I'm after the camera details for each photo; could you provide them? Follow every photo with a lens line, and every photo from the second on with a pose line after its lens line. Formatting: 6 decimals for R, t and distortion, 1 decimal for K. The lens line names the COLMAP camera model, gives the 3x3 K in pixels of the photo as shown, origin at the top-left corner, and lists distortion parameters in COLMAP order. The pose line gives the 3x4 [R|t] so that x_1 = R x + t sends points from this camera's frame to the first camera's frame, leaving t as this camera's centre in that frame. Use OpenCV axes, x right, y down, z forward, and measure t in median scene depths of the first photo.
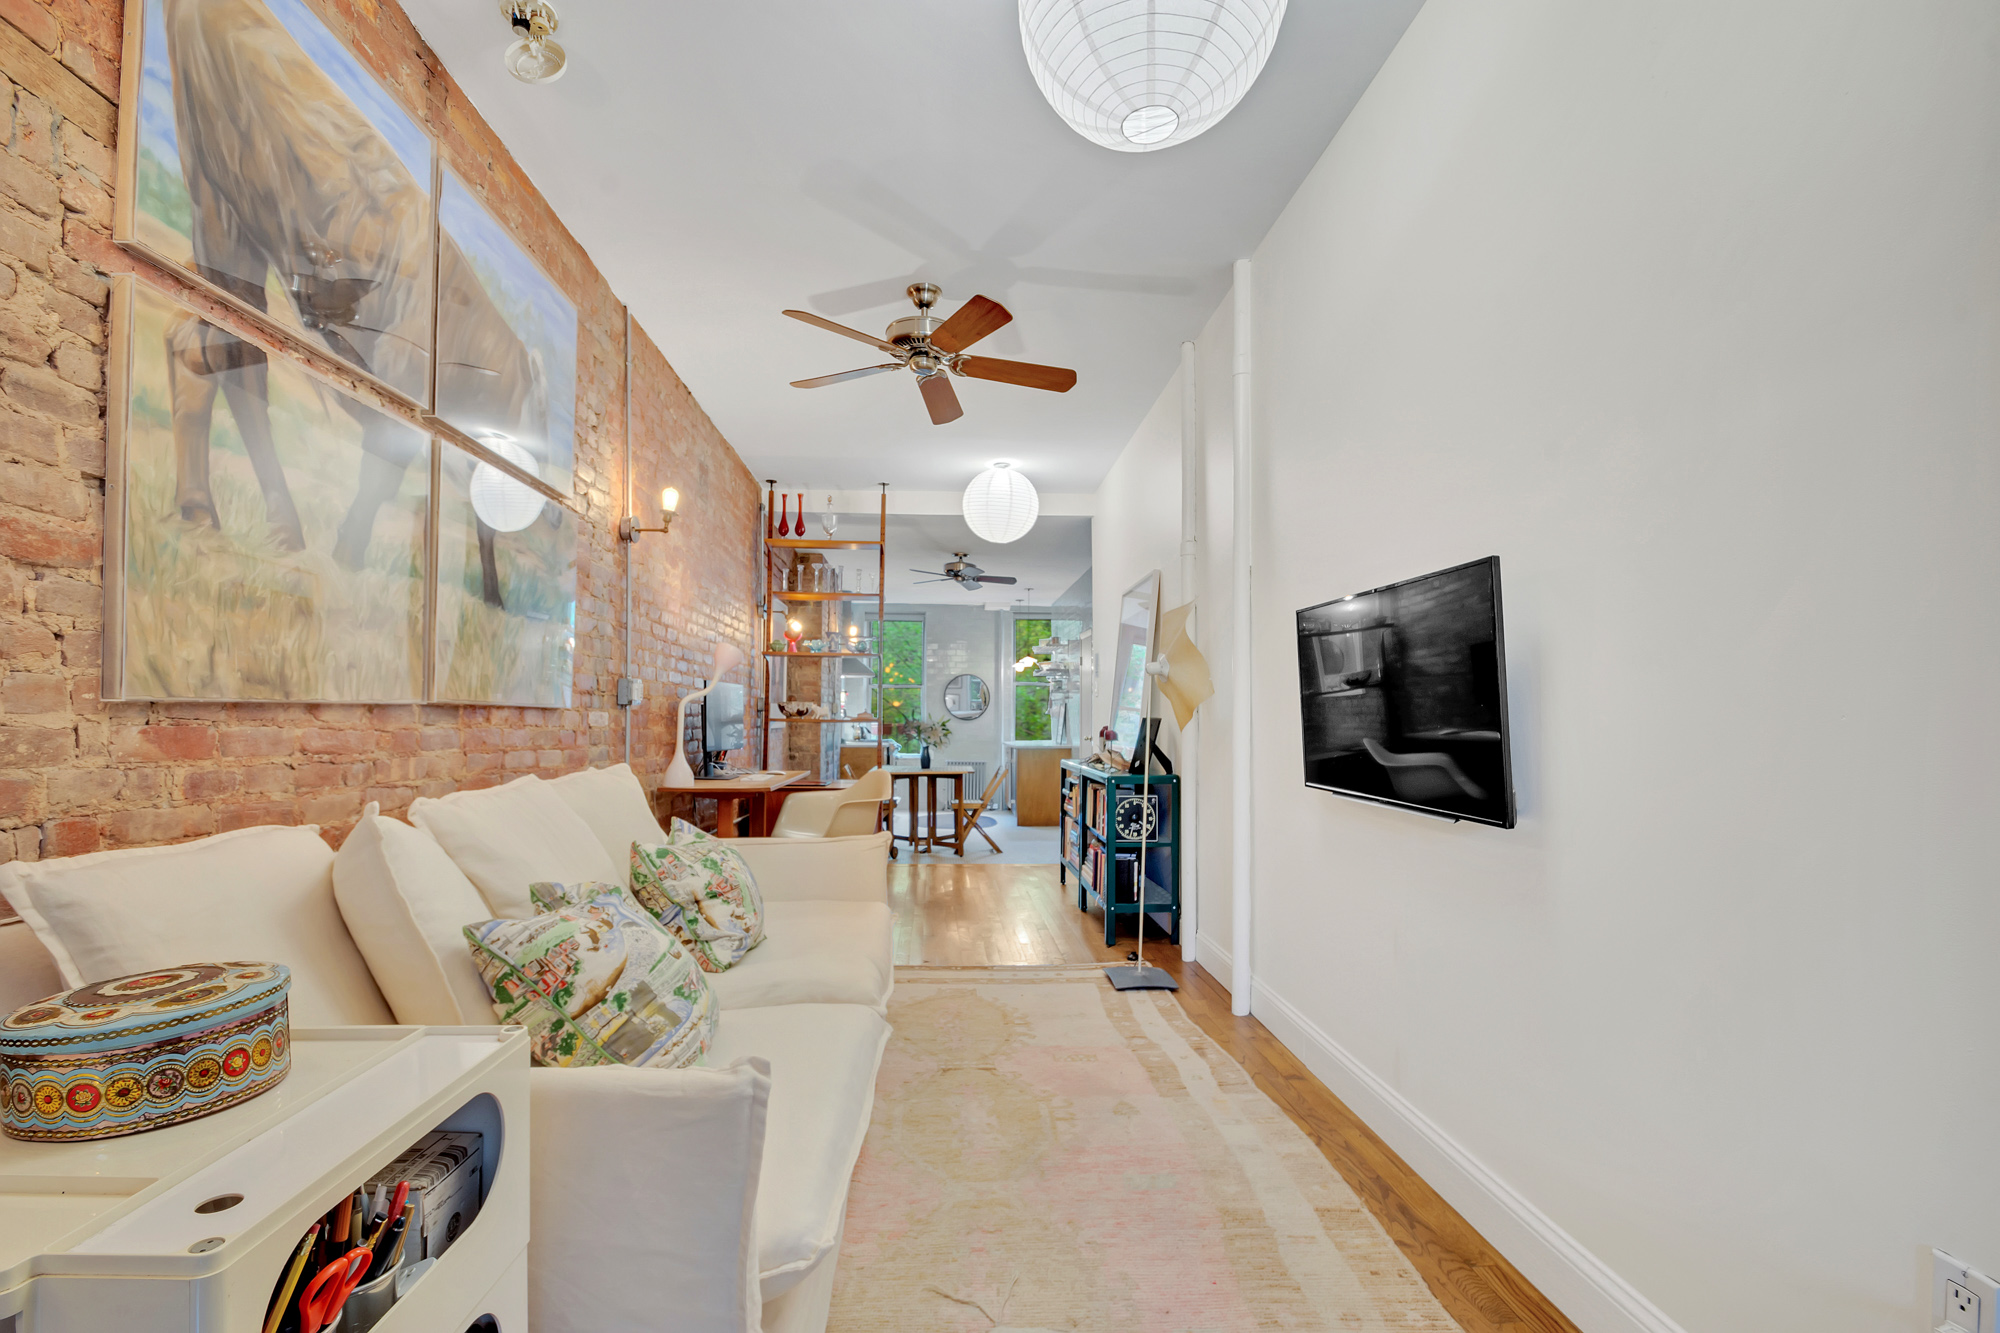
lens RADIAL K [[892.9, 0, 992.9], [0, 892.9, 699.0], [0, 0, 1]] dist [-0.001218, -0.000753]
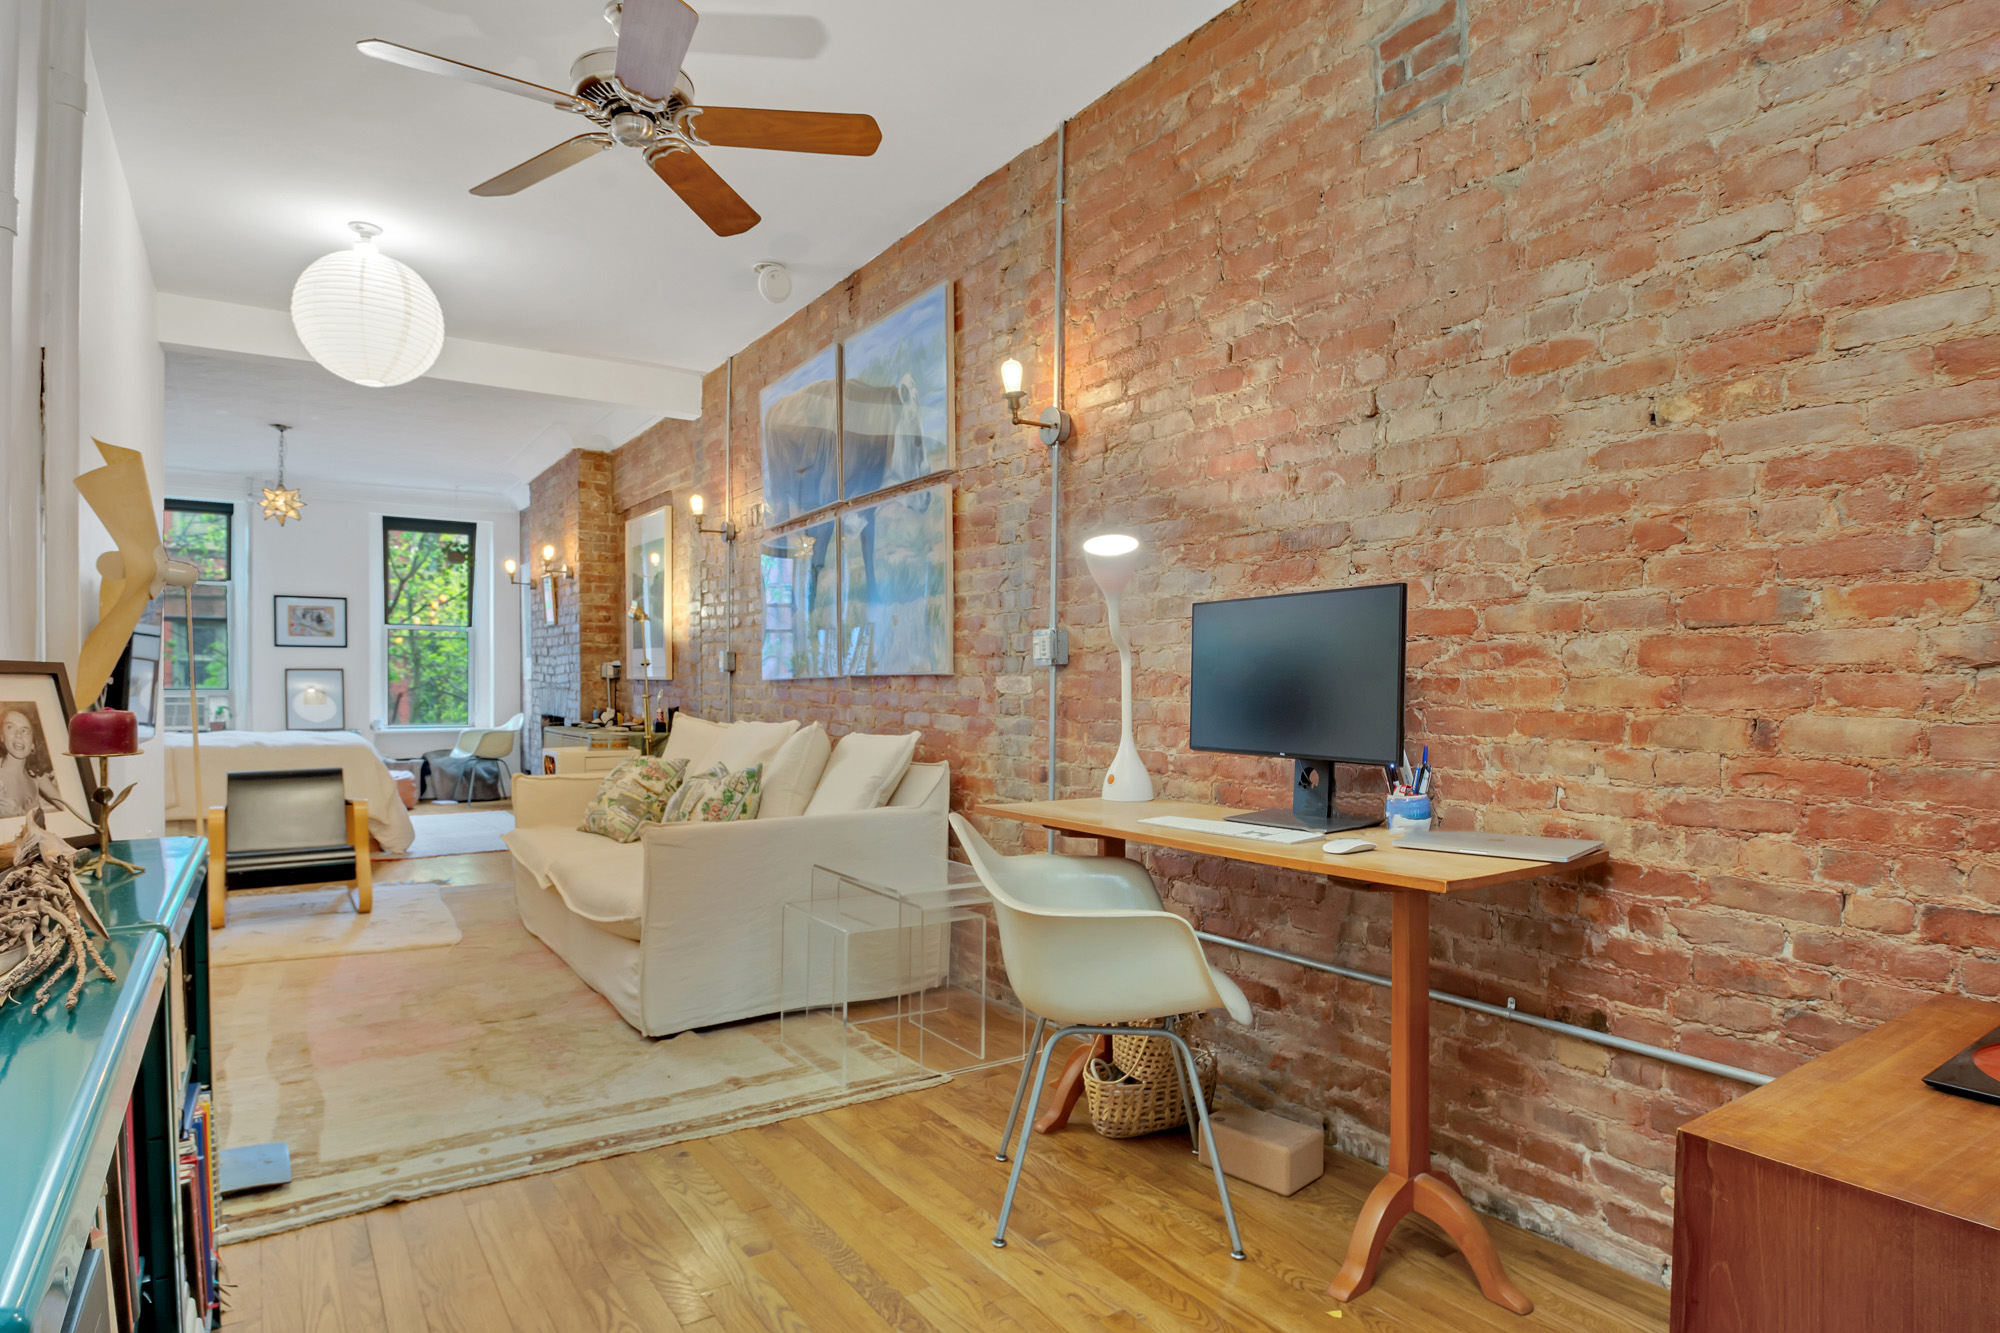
lens RADIAL K [[1098.2, 0, 998.5], [0, 1098.2, 690.6], [0, 0, 1]] dist [-0.001826, -0.001385]
pose [[-0.864202, -0.005474, -0.503116, 0.124531], [0.006508, 0.999736, -0.022057, 0.063806], [0.503103, -0.022336, -0.863938, 2.377977]]
